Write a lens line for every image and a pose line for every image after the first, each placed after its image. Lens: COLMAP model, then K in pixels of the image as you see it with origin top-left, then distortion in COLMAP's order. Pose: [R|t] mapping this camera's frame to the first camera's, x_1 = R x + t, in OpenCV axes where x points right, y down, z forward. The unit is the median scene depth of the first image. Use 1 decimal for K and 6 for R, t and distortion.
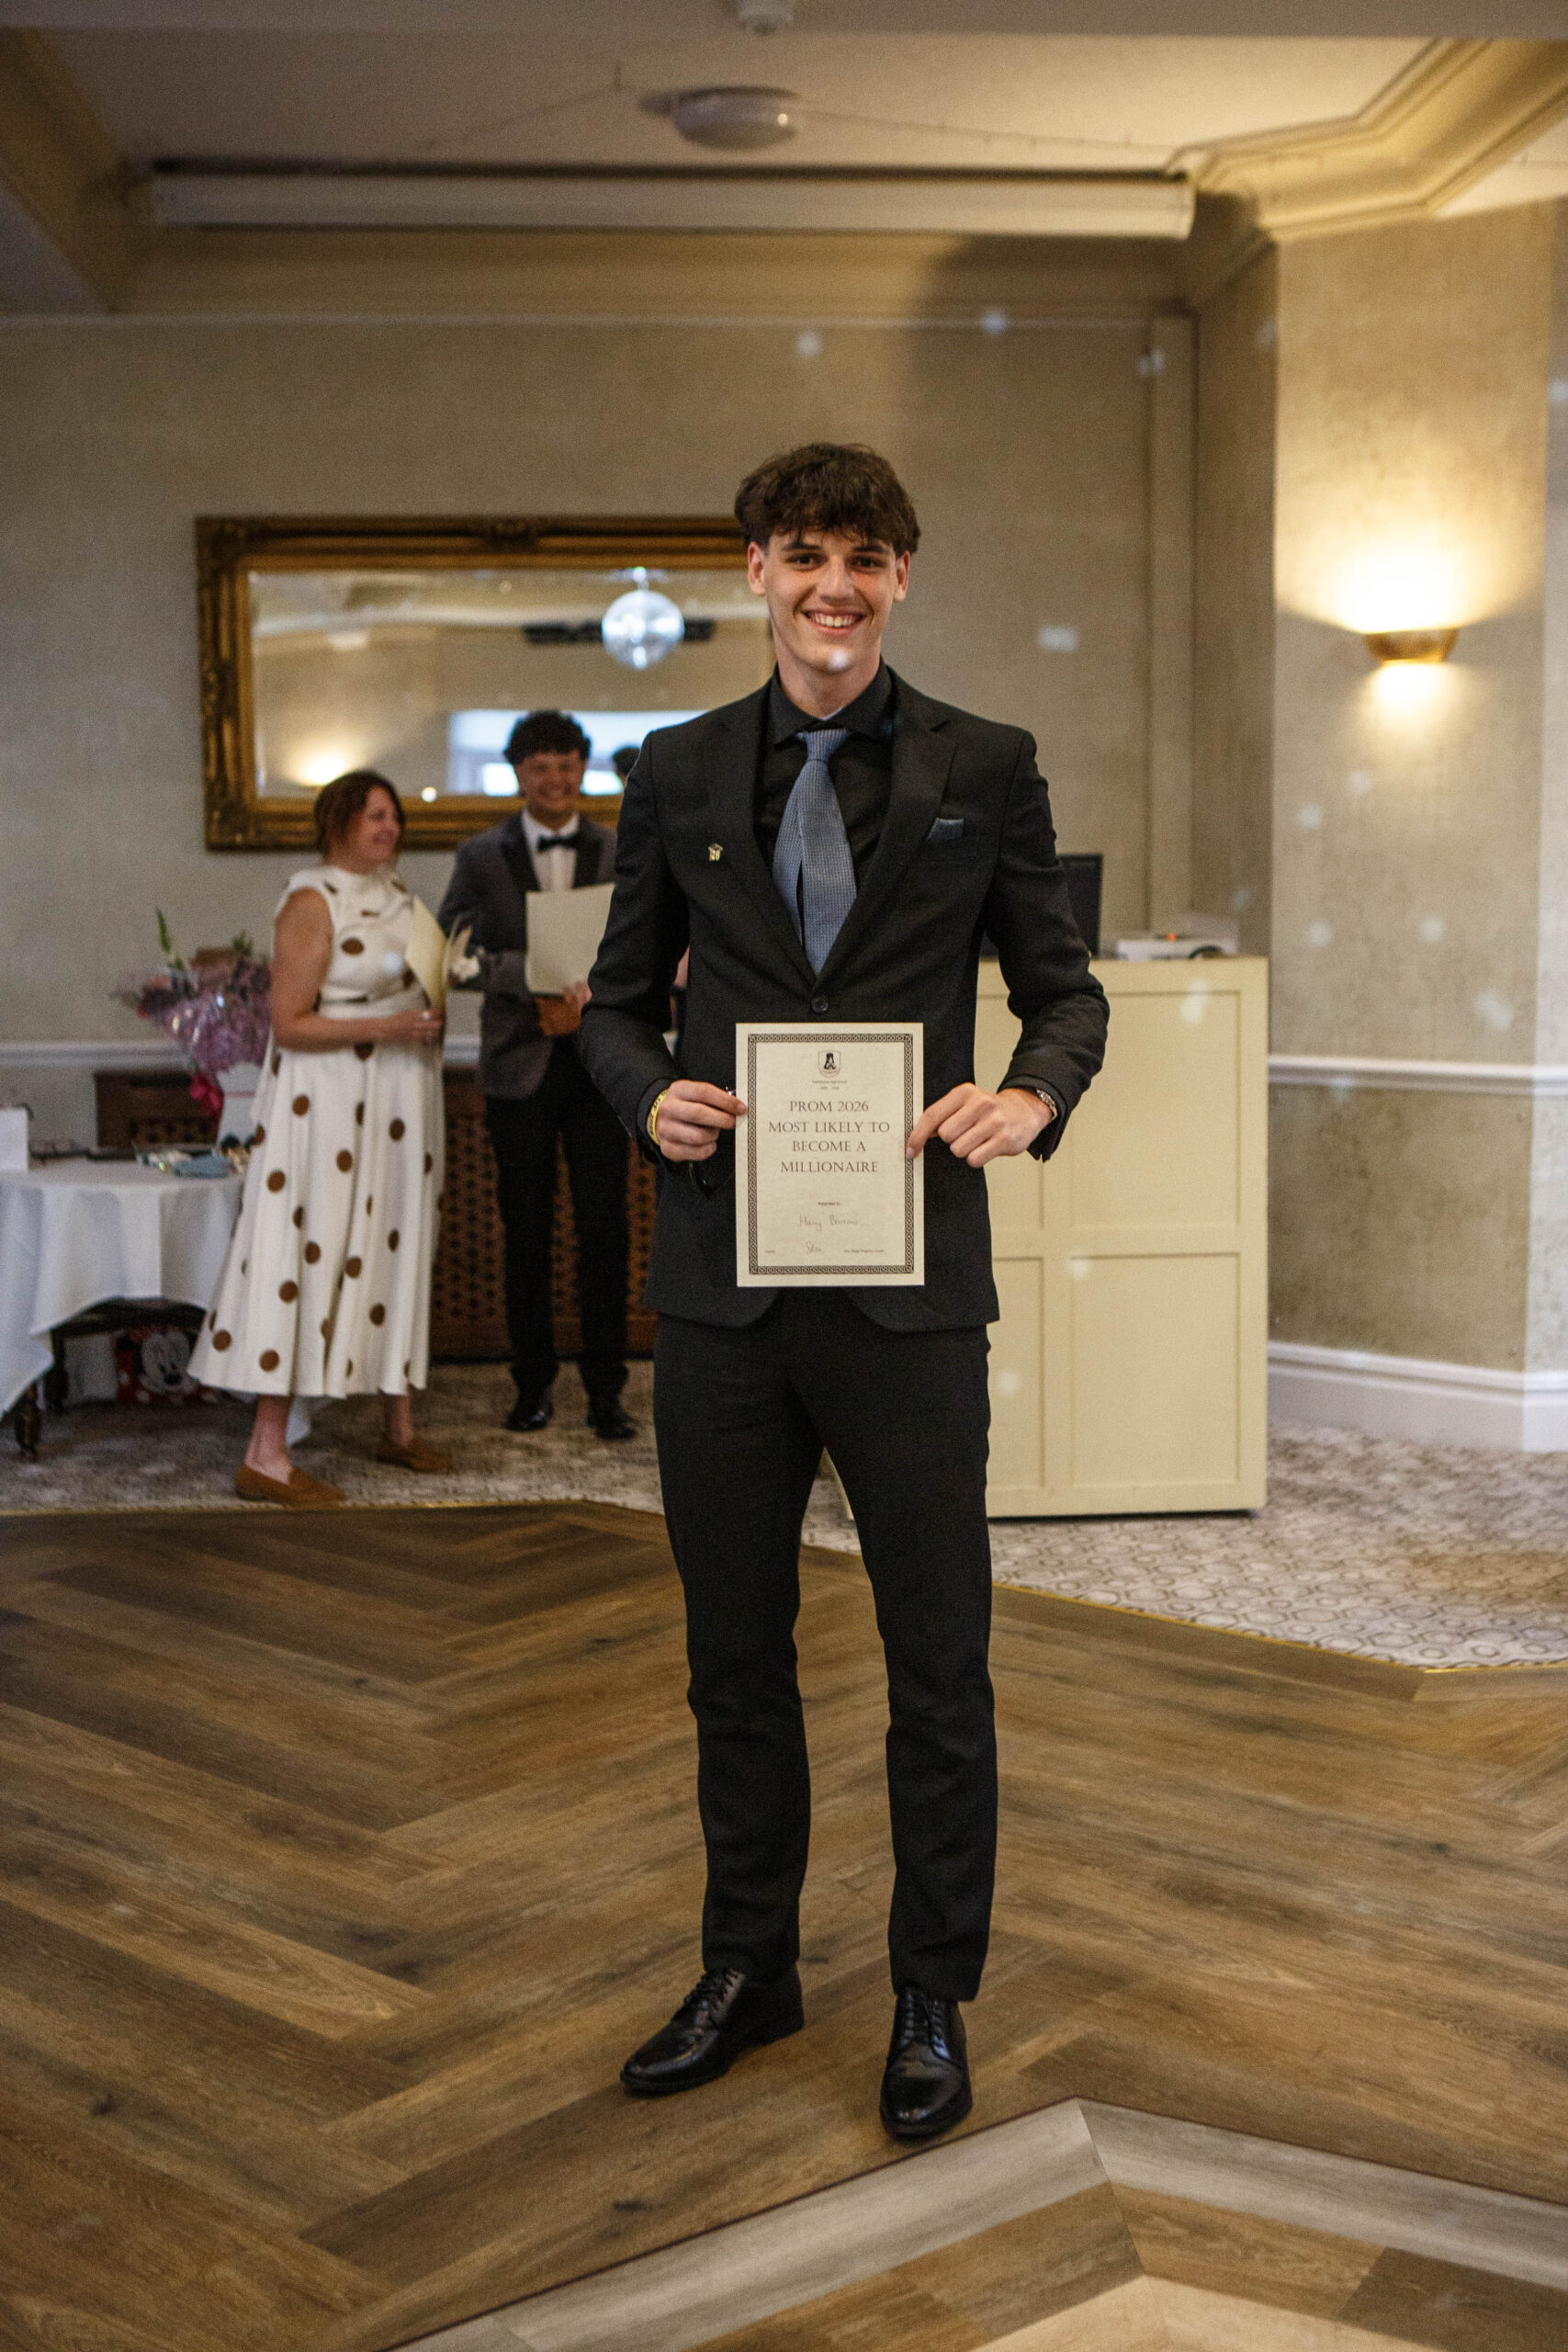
lens RADIAL K [[2822.6, 0, 783.8], [0, 2822.6, 1185.0], [0, 0, 1]] dist [-0.024908, 0.056643]
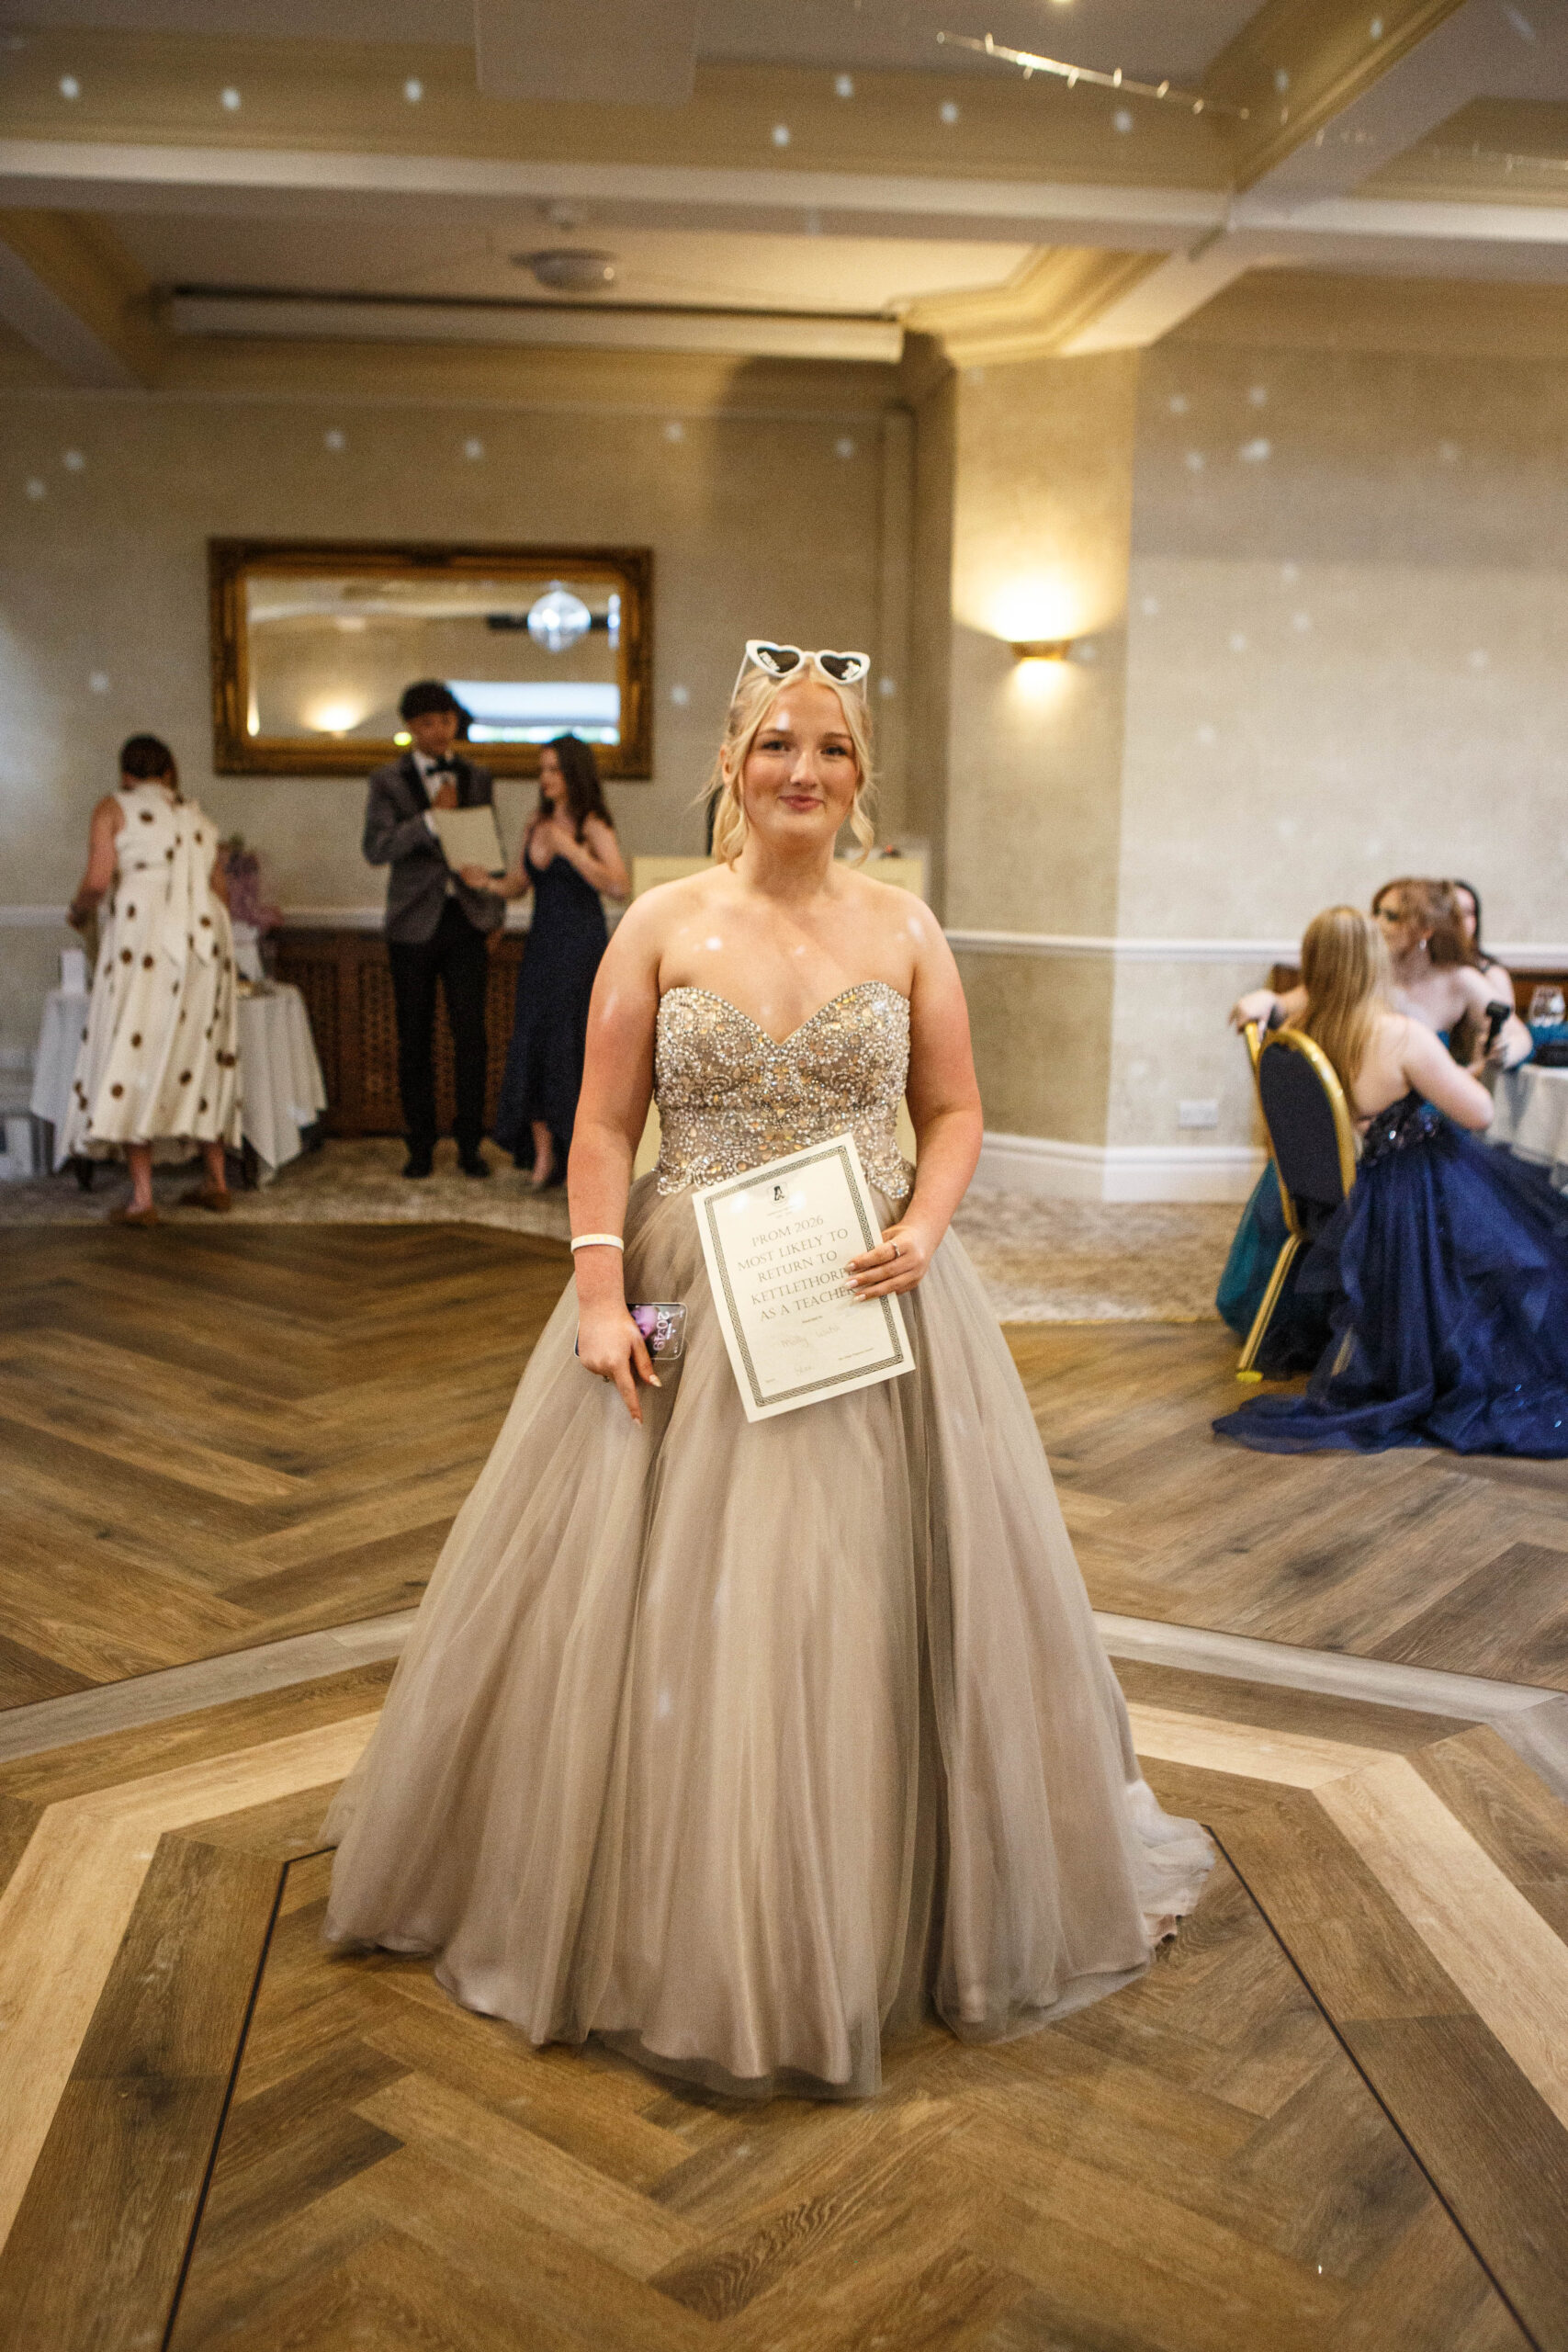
lens RADIAL K [[2164.5, 0, 784.6], [0, 2164.5, 1185.6], [0, 0, 1]] dist [-0.081865, 0.105122]
pose [[0.999124, 0.016161, 0.038606, 0.054655], [-0.018461, 0.998029, 0.059980, 0.022761], [-0.037561, -0.060640, 0.997453, -0.131207]]
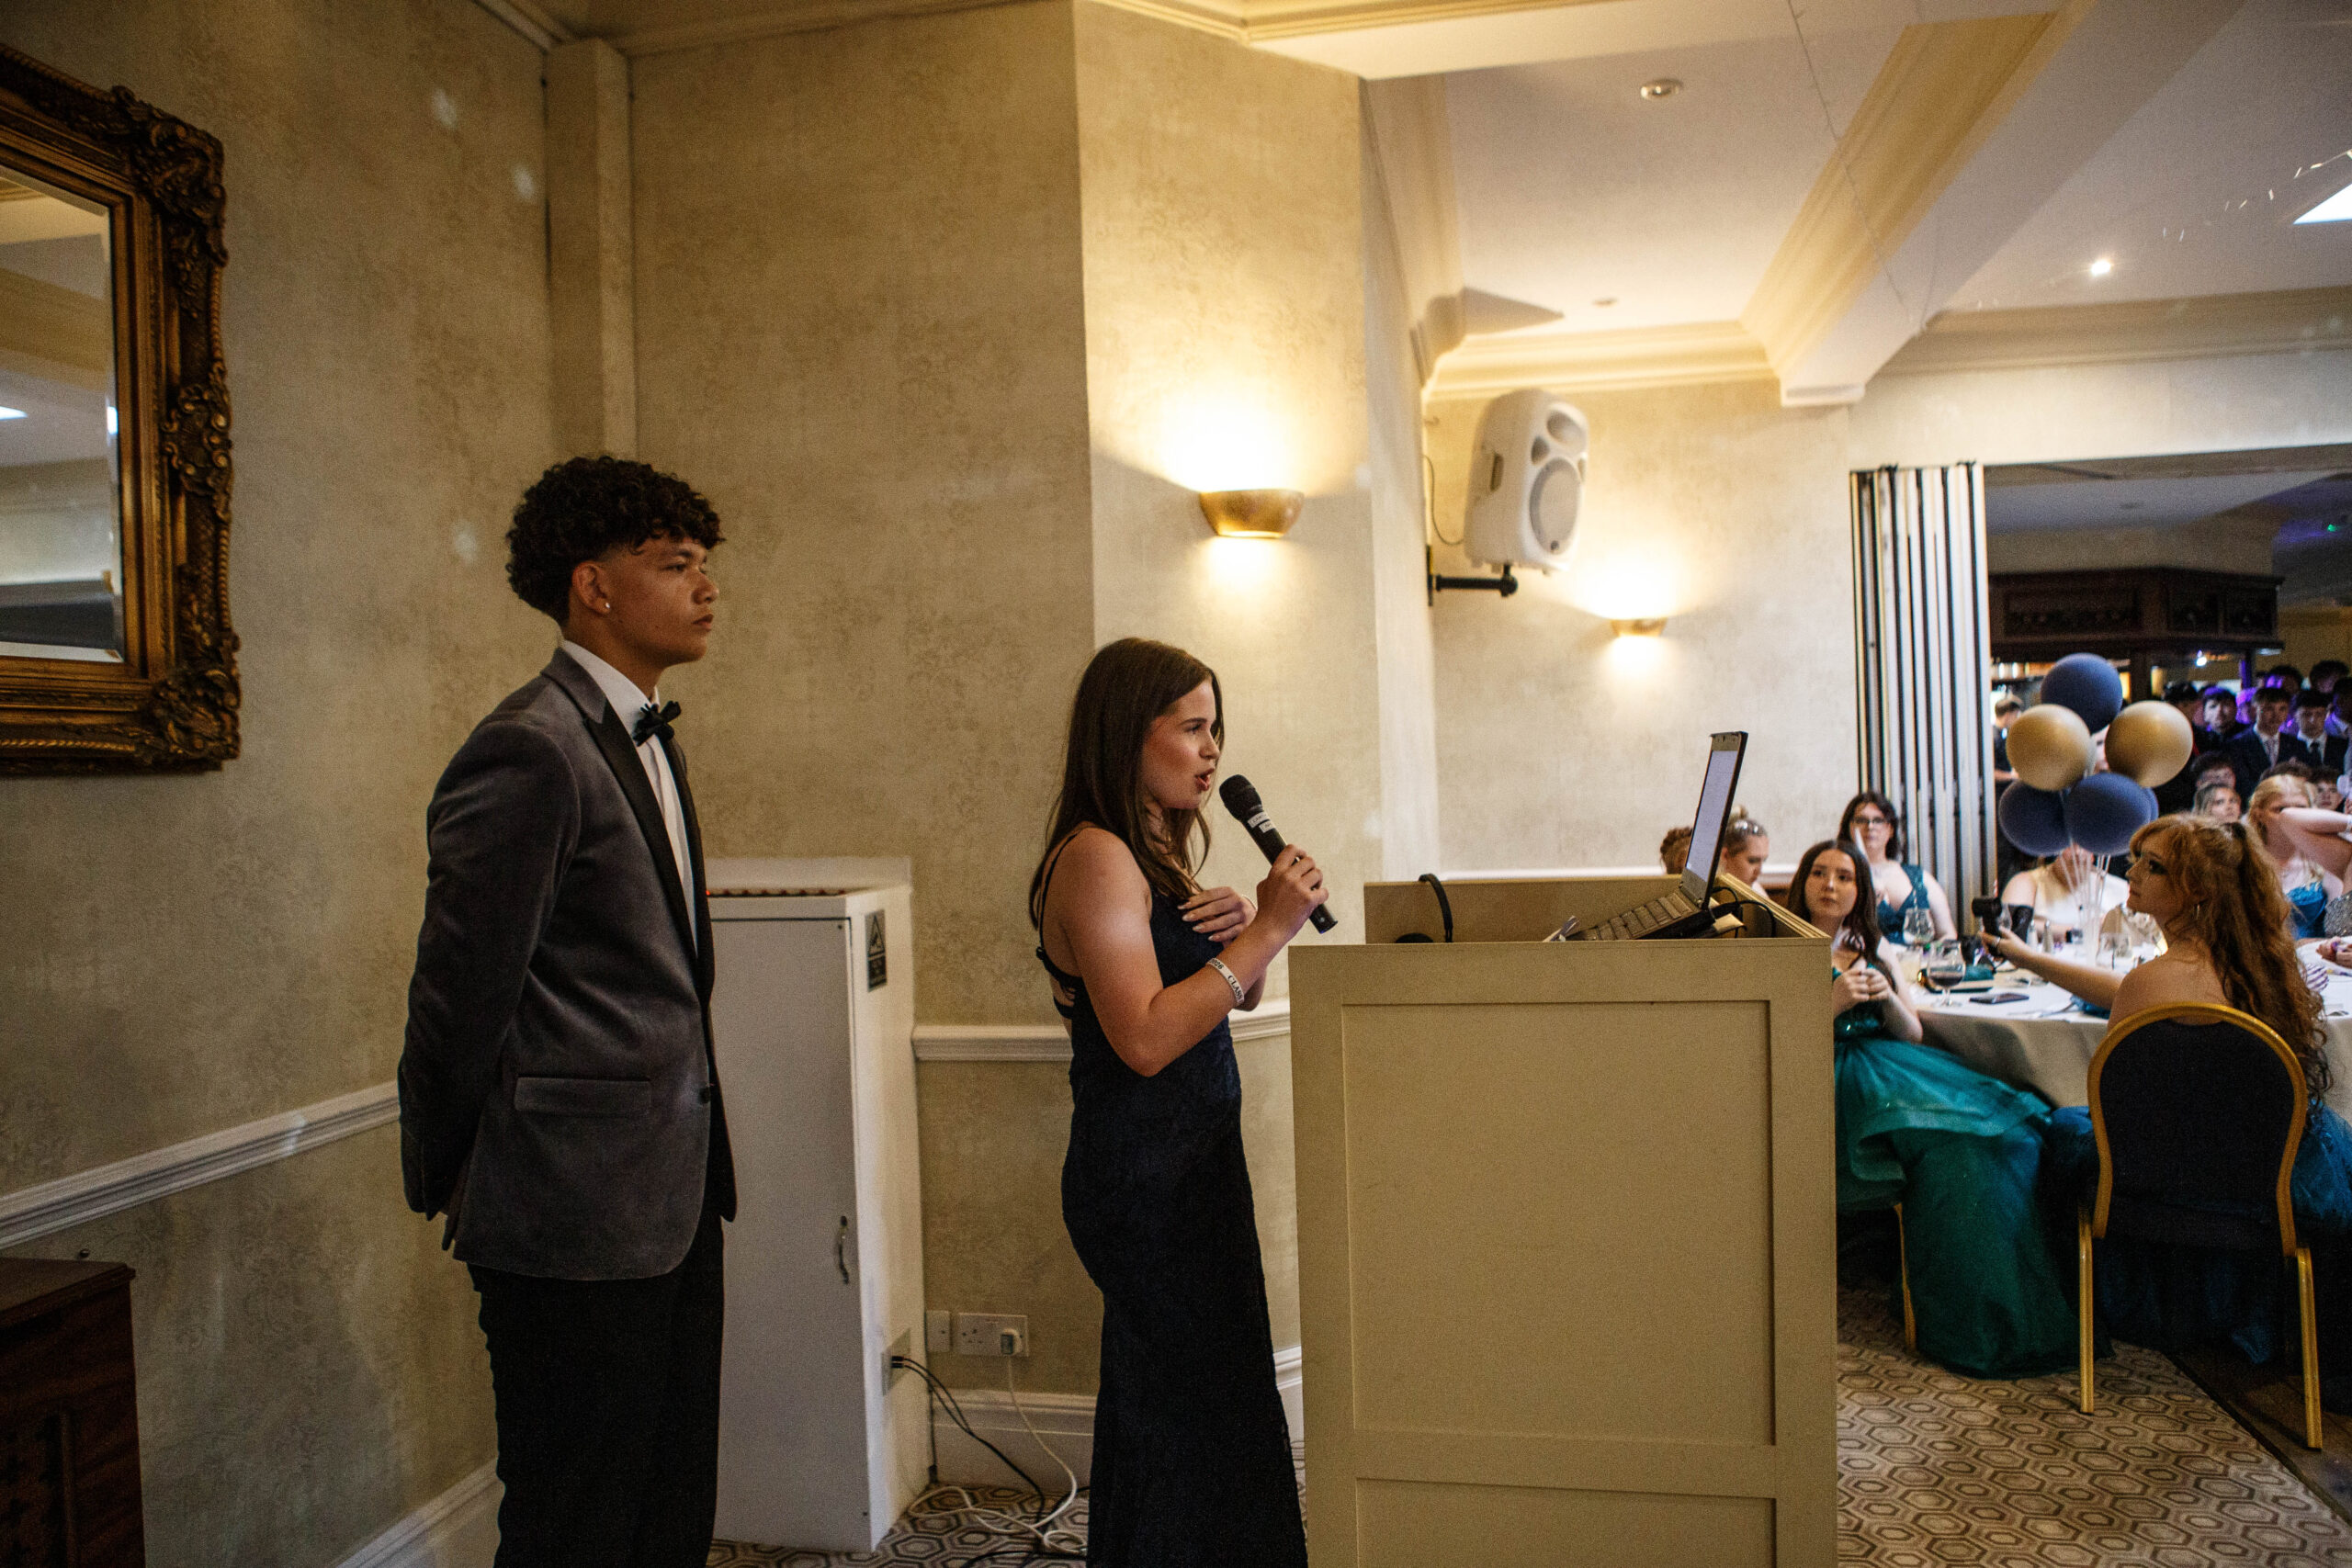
lens RADIAL K [[1652.7, 0, 1173.4], [0, 1652.7, 785.0], [0, 0, 1]] dist [-0.105110, 0.077361]
pose [[0.263837, -0.008801, 0.964527, -0.281054], [0.142691, 0.989312, -0.030004, -0.105045], [-0.953955, 0.145546, 0.262273, 0.960244]]
